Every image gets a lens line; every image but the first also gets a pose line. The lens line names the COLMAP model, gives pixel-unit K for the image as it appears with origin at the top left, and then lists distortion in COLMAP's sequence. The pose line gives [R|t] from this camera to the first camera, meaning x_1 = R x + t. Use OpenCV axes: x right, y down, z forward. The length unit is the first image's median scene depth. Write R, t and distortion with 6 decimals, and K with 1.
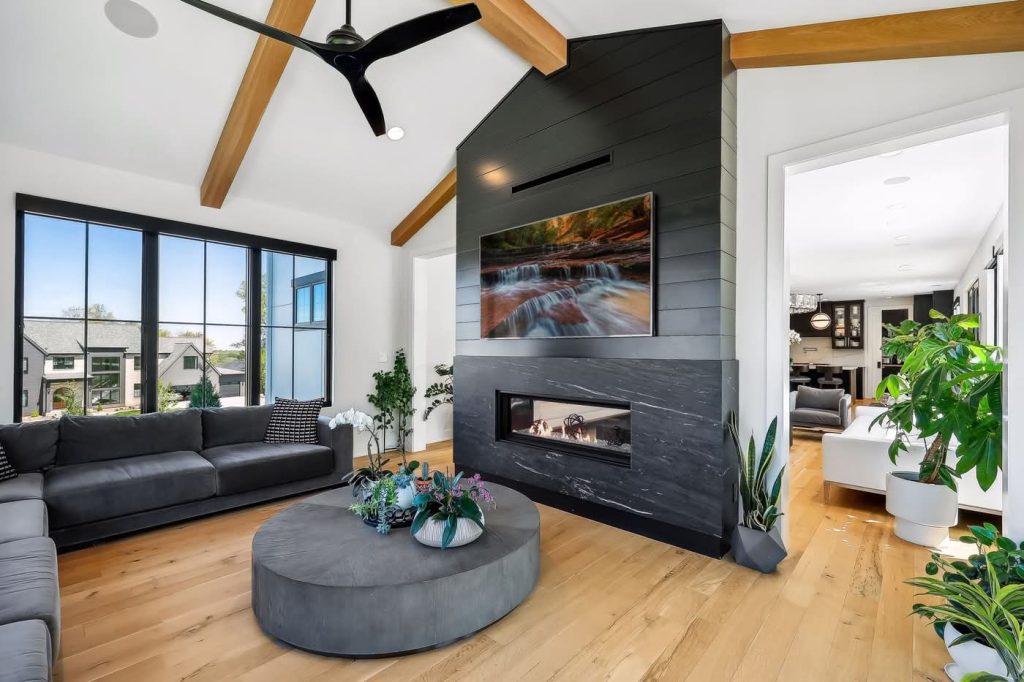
lens RADIAL K [[434.4, 0, 513.9], [0, 434.4, 344.1], [0, 0, 1]] dist [-0.002263, -0.000148]
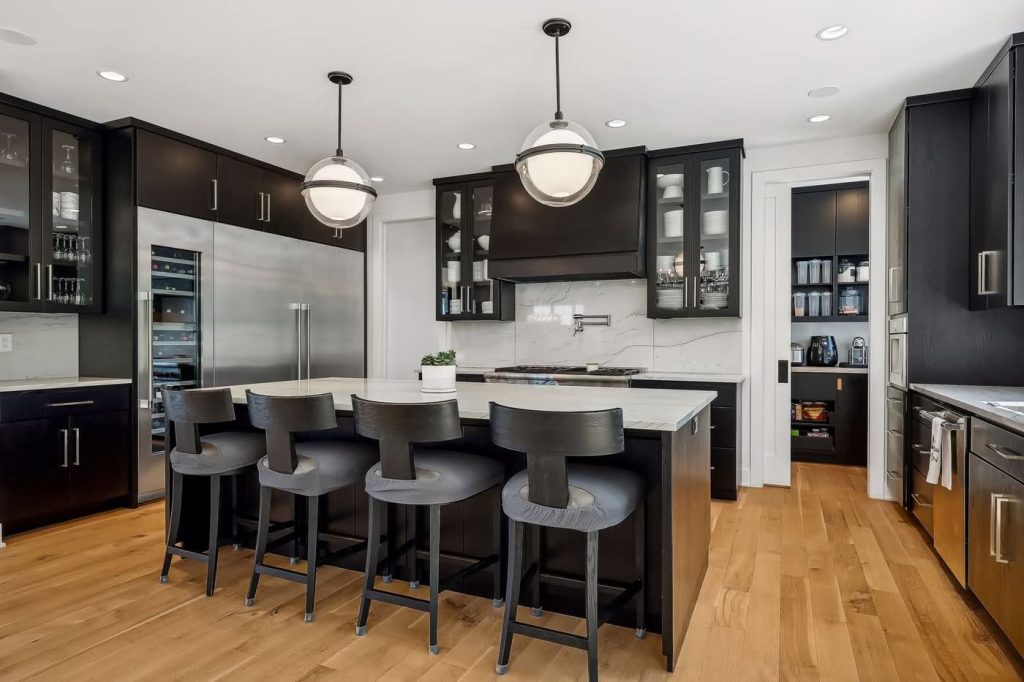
lens RADIAL K [[619.2, 0, 509.3], [0, 619.2, 338.8], [0, 0, 1]] dist [0.023253, 0.000894]
pose [[0.951812, -0.010739, 0.306495, 0.529412], [0.002740, 0.999645, 0.026517, 0.014411], [-0.306671, -0.024399, 0.951503, 0.647521]]
